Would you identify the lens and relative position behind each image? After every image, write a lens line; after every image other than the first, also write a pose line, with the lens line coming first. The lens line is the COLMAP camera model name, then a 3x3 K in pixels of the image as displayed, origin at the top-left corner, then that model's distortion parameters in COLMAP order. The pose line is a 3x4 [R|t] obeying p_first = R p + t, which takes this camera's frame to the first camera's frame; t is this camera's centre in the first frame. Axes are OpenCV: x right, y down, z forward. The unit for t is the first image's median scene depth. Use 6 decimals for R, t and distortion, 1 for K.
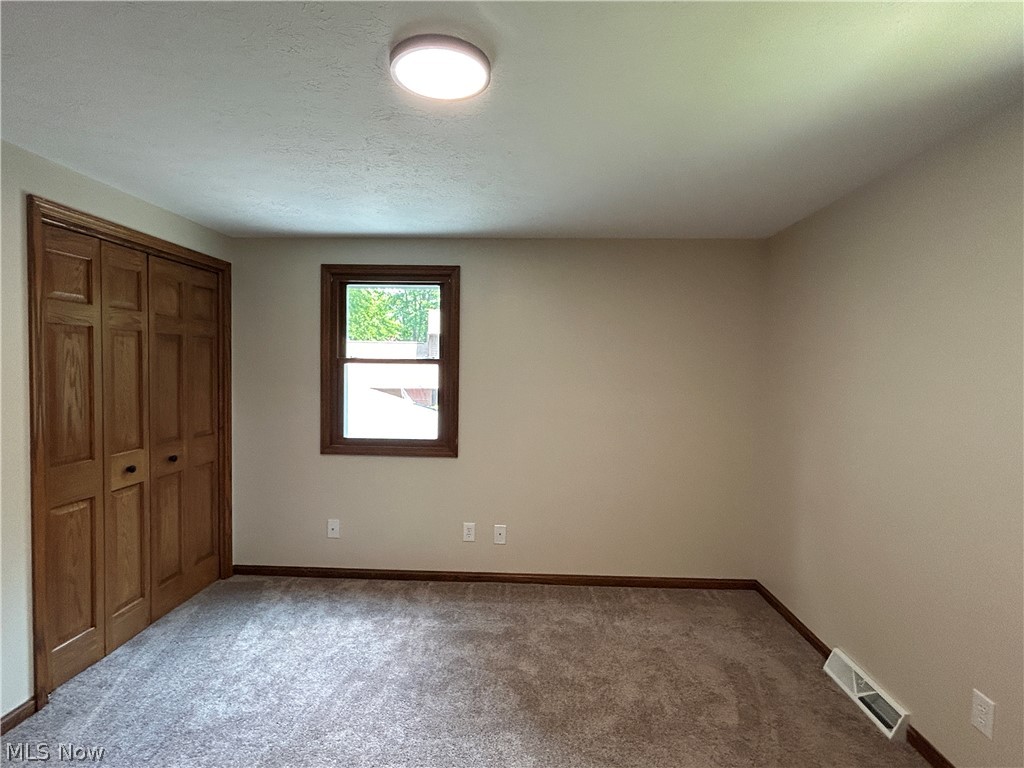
lens RADIAL K [[474.4, 0, 652.5], [0, 474.4, 374.7], [0, 0, 1]] dist [-0.000590, -0.000518]
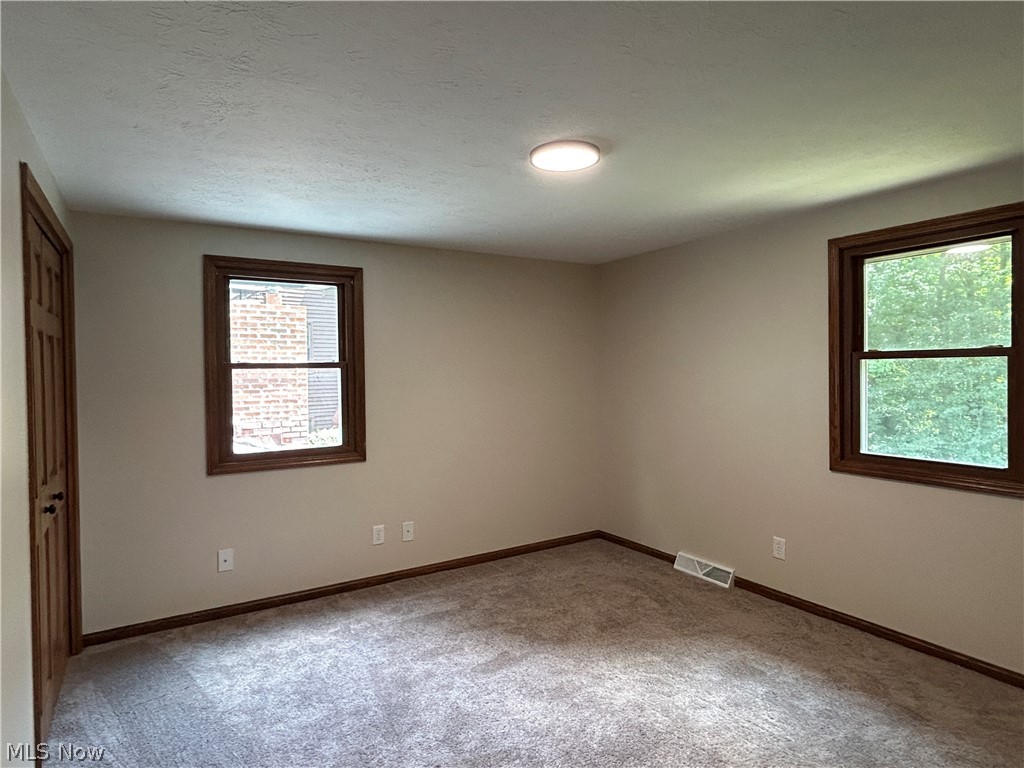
lens RADIAL K [[581.0, 0, 513.0], [0, 581.0, 370.8], [0, 0, 1]] dist [0.001028, -0.003172]
pose [[0.829179, -0.026175, 0.558370, -0.836686], [0.033177, 0.999447, -0.002417, -0.001182], [-0.557998, 0.020529, 0.829589, -0.182941]]
